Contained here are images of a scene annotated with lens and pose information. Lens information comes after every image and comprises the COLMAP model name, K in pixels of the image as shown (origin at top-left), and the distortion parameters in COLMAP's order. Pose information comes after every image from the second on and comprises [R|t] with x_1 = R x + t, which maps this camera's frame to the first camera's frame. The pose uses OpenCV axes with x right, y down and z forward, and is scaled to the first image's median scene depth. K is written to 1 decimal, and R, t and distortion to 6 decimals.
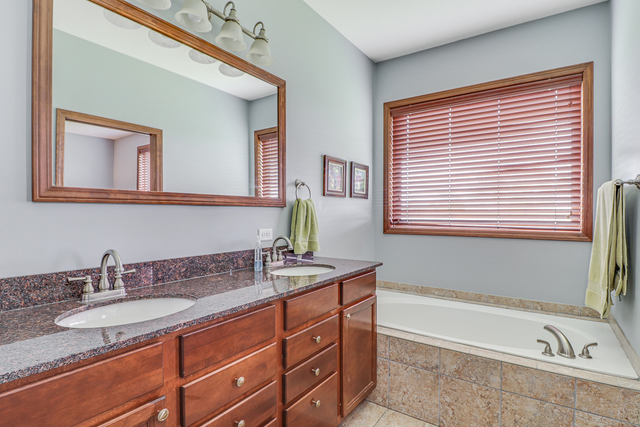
lens RADIAL K [[323.7, 0, 325.6], [0, 323.7, 216.2], [0, 0, 1]] dist [-0.000124, -0.000459]
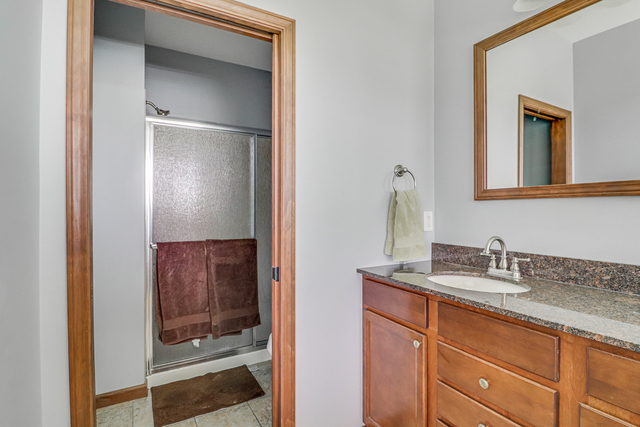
lens RADIAL K [[314.5, 0, 320.4], [0, 314.5, 206.1], [0, 0, 1]] dist [-0.011111, -0.002426]
pose [[-0.426056, -0.009333, -0.904649, 0.546714], [-0.005371, 0.999955, -0.007786, -0.001133], [0.904681, 0.001542, -0.426087, 0.671371]]
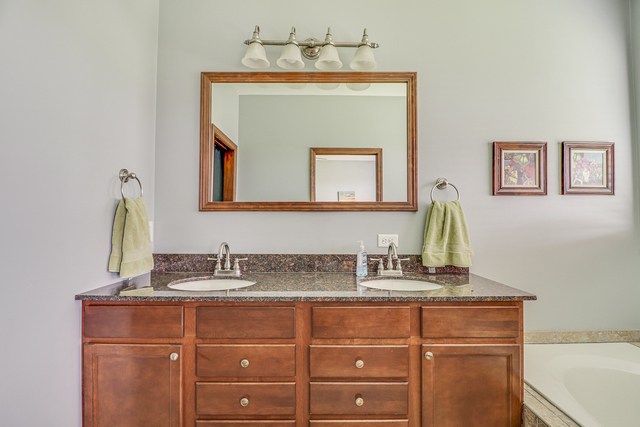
lens RADIAL K [[299.3, 0, 318.4], [0, 299.3, 212.9], [0, 0, 1]] dist [0.000900, -0.013037]
pose [[0.570989, -0.021410, -0.820679, 0.540988], [-0.007528, 0.999481, -0.031312, 0.005723], [0.820923, 0.024057, 0.570531, 0.420090]]
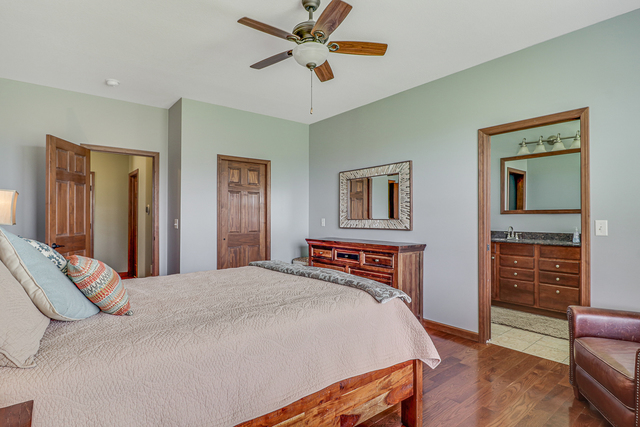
lens RADIAL K [[328.2, 0, 321.7], [0, 328.2, 215.6], [0, 0, 1]] dist [-0.019737, -0.000267]
pose [[-0.274635, -0.016136, -0.961413, 2.768726], [-0.013874, 0.999822, -0.012817, 0.041002], [0.961448, 0.009818, -0.274810, -0.080281]]
